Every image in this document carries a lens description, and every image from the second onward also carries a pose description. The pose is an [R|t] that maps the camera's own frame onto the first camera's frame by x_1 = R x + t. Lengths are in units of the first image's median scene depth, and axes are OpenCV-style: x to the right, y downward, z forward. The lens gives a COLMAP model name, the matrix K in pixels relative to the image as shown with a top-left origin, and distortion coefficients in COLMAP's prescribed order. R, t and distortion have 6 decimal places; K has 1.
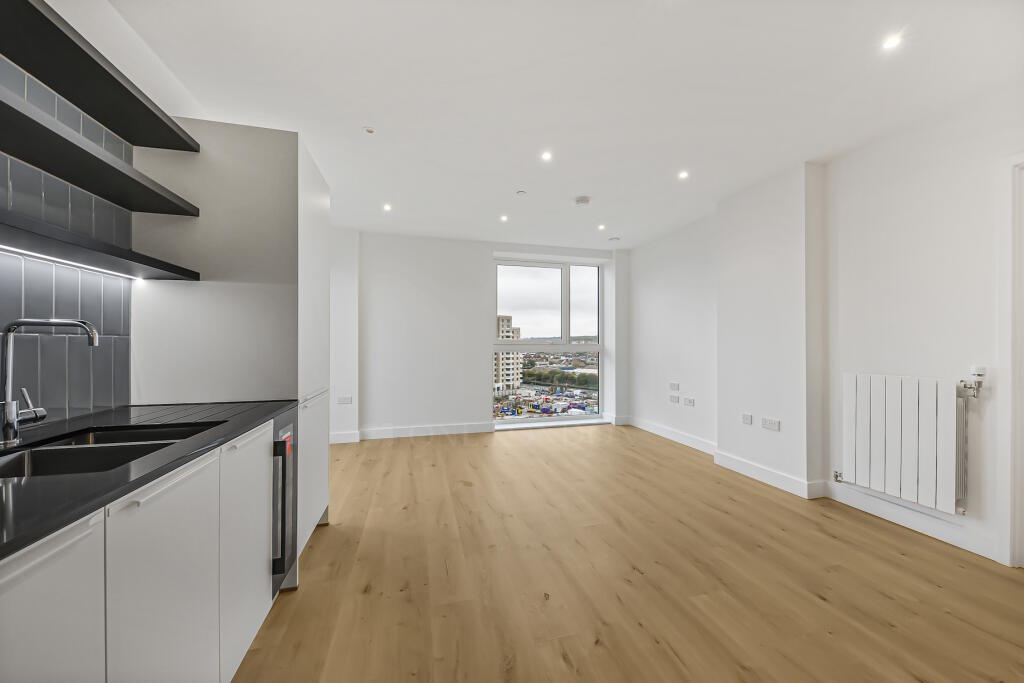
lens RADIAL K [[364.5, 0, 512.0], [0, 364.5, 341.5], [0, 0, 1]] dist [-0.000503, -0.000033]
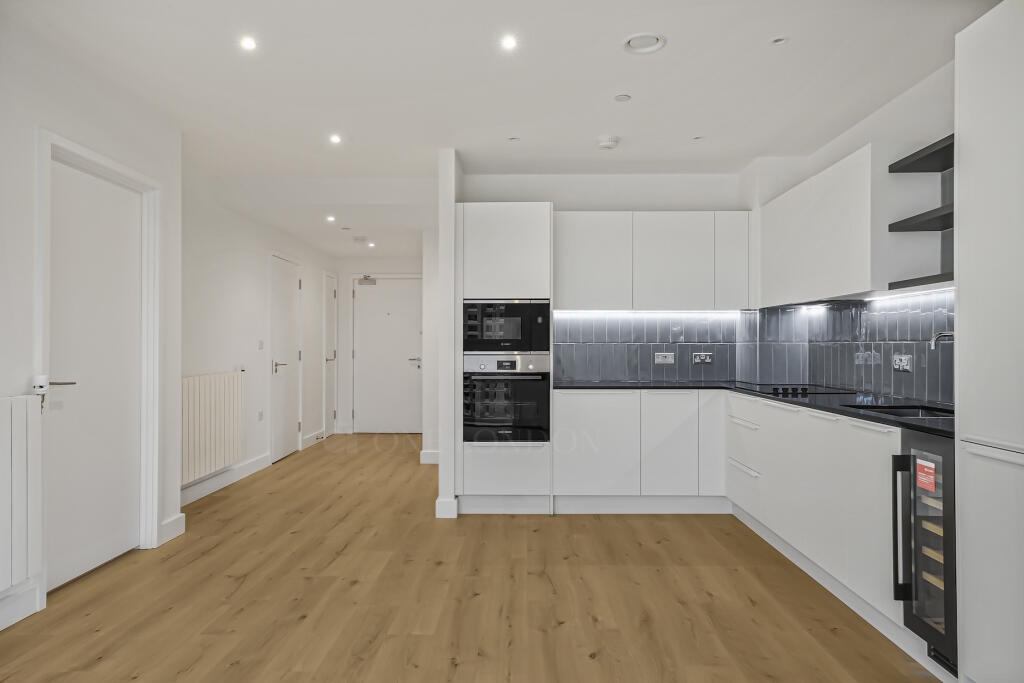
lens RADIAL K [[638.5, 0, 512.0], [0, 638.5, 341.5], [0, 0, 1]] dist [0.000990, 0.001281]
pose [[-0.961084, 0.003331, 0.276237, -0.115686], [-0.000911, 0.999884, -0.015225, 0.011872], [-0.276256, -0.014884, -0.960969, 2.187815]]
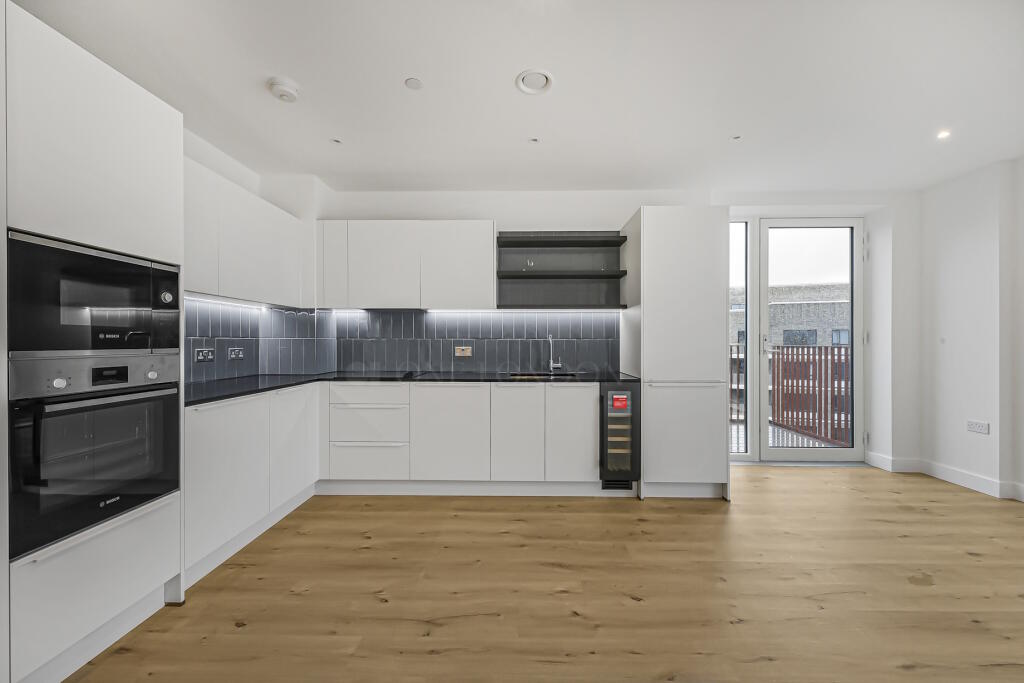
lens RADIAL K [[398.9, 0, 512.0], [0, 398.9, 341.5], [0, 0, 1]] dist [0.010247, -0.000115]
pose [[-0.284232, -0.001900, -0.958754, 1.103757], [0.006110, 0.999974, -0.003793, 0.004684], [0.958736, -0.006936, -0.284213, 0.885342]]
